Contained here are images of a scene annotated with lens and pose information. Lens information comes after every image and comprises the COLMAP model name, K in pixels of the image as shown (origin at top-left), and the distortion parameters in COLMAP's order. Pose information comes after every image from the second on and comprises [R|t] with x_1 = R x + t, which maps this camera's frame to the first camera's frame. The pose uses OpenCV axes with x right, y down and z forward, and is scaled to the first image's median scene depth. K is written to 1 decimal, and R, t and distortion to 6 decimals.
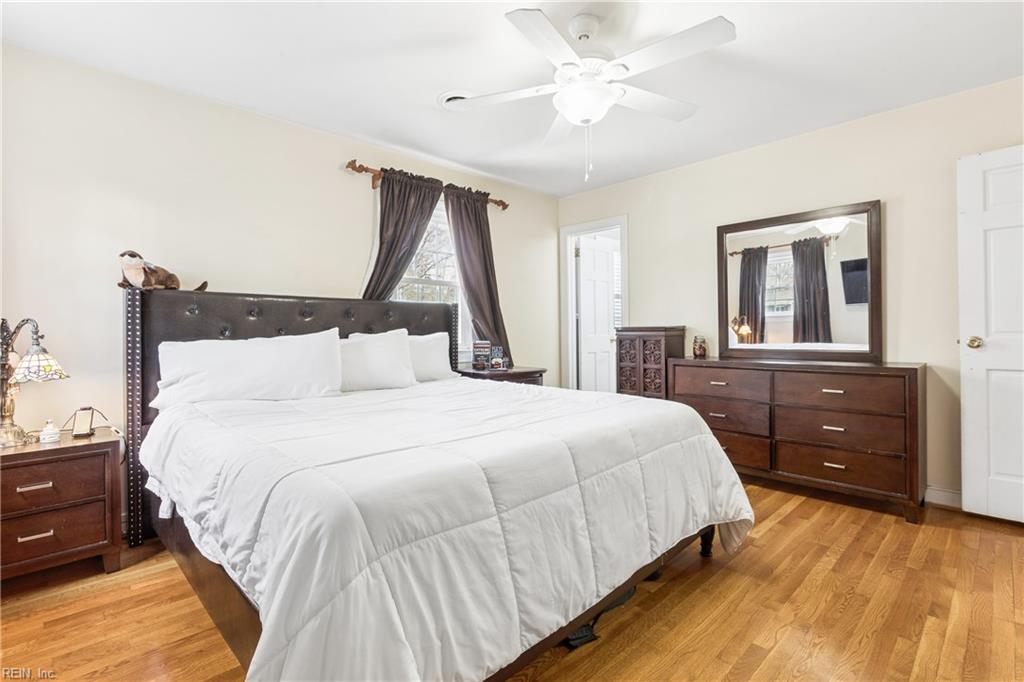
lens RADIAL K [[478.1, 0, 505.9], [0, 478.1, 333.9], [0, 0, 1]] dist [-0.003126, -0.000122]
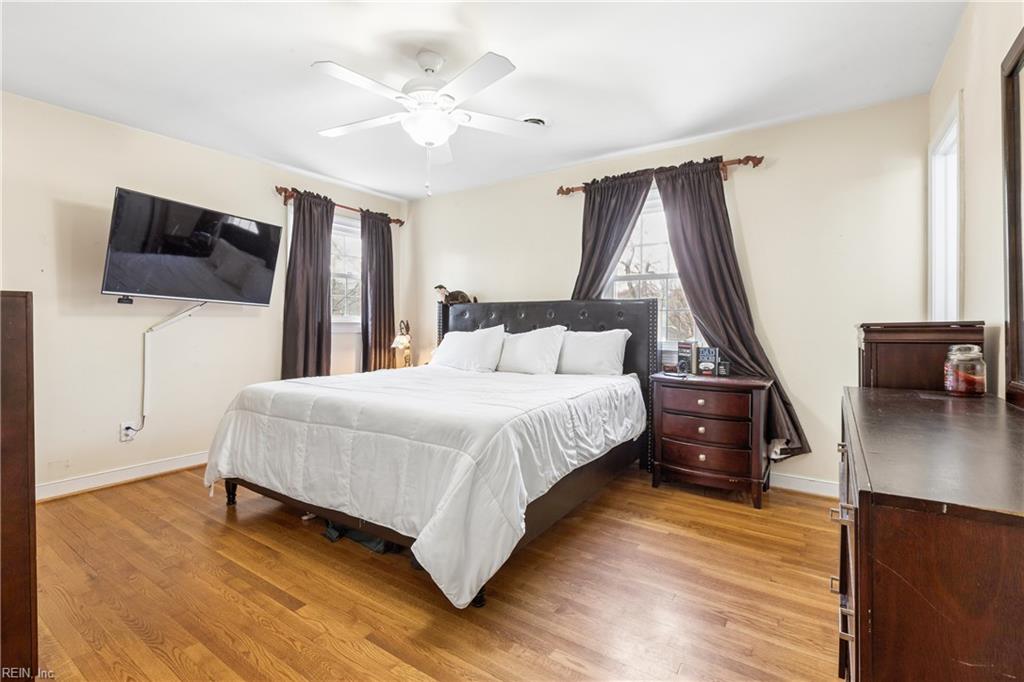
lens RADIAL K [[478.1, 0, 505.2], [0, 478.1, 334.2], [0, 0, 1]] dist [-0.003126, -0.000122]
pose [[0.203601, 0.029791, -0.978601, 0.834597], [-0.007741, 0.999555, 0.028818, -0.021088], [0.979023, 0.001708, 0.203741, 0.596449]]
